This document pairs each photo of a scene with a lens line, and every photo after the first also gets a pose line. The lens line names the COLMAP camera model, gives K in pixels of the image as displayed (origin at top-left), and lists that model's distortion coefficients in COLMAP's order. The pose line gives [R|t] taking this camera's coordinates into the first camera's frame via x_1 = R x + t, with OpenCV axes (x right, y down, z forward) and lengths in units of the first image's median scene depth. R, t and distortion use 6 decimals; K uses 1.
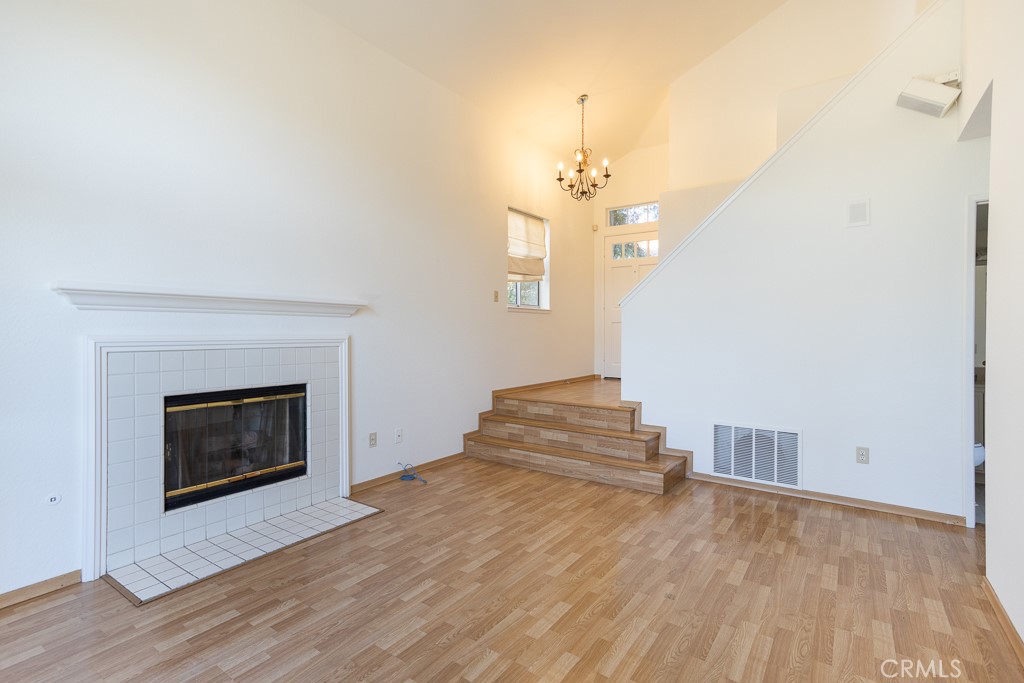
lens RADIAL K [[497.9, 0, 510.7], [0, 497.9, 325.9], [0, 0, 1]] dist [-0.032180, 0.035600]
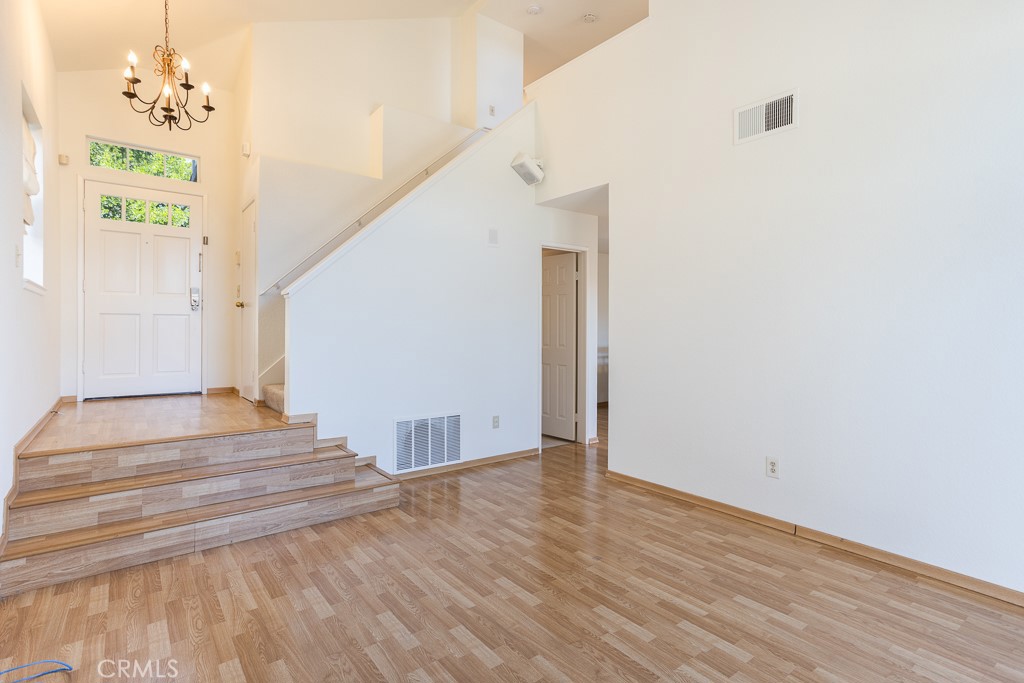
lens RADIAL K [[509.3, 0, 518.4], [0, 509.3, 327.1], [0, 0, 1]] dist [-0.035730, 0.037999]
pose [[0.276932, 0.004408, 0.960879, -0.556189], [-0.012676, 0.999919, -0.000933, 0.008118], [-0.960806, -0.011922, 0.276966, 0.550722]]
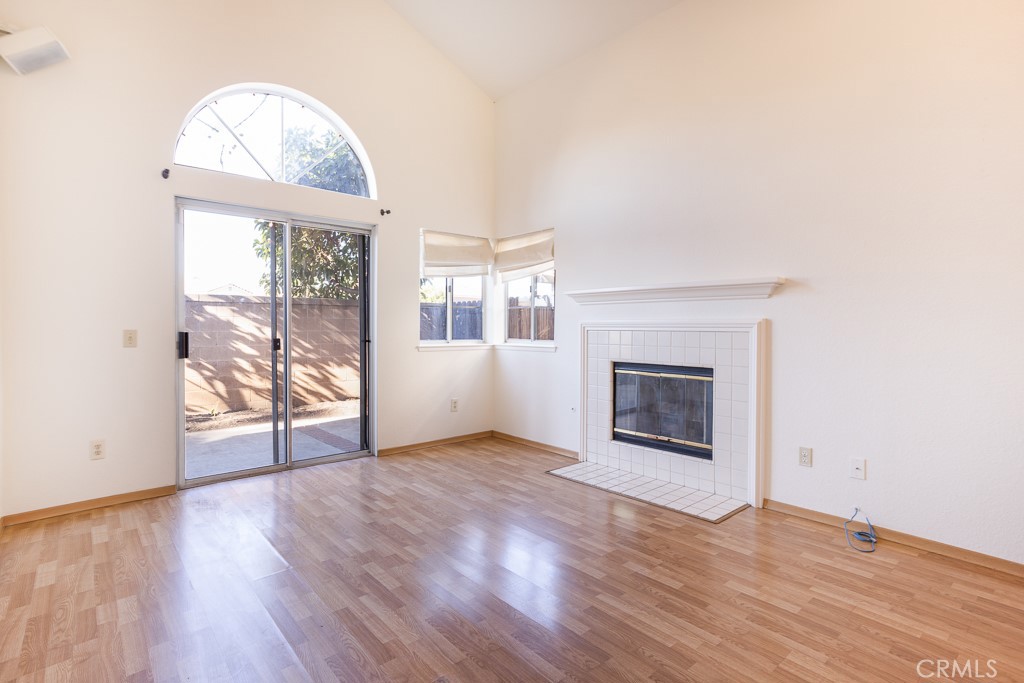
lens RADIAL K [[503.2, 0, 502.3], [0, 503.2, 334.6], [0, 0, 1]] dist [-0.028155, 0.038387]
pose [[-0.245155, 0.016542, -0.969343, 0.631132], [0.008978, 0.999850, 0.014792, 0.029619], [0.969442, -0.005076, -0.245267, 0.809763]]
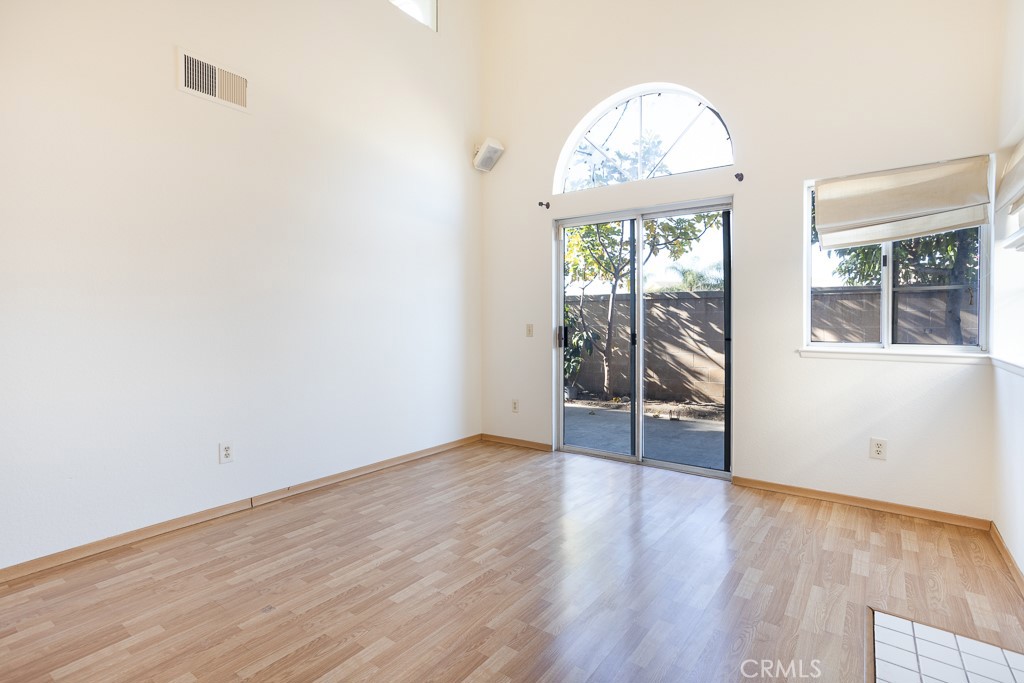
lens RADIAL K [[497.9, 0, 510.7], [0, 497.9, 325.9], [0, 0, 1]] dist [-0.032180, 0.035600]
pose [[-0.999868, 0.001018, 0.016204, -0.074877], [0.000977, 0.999996, -0.002516, 0.035960], [-0.016206, -0.002499, -0.999866, 1.194877]]
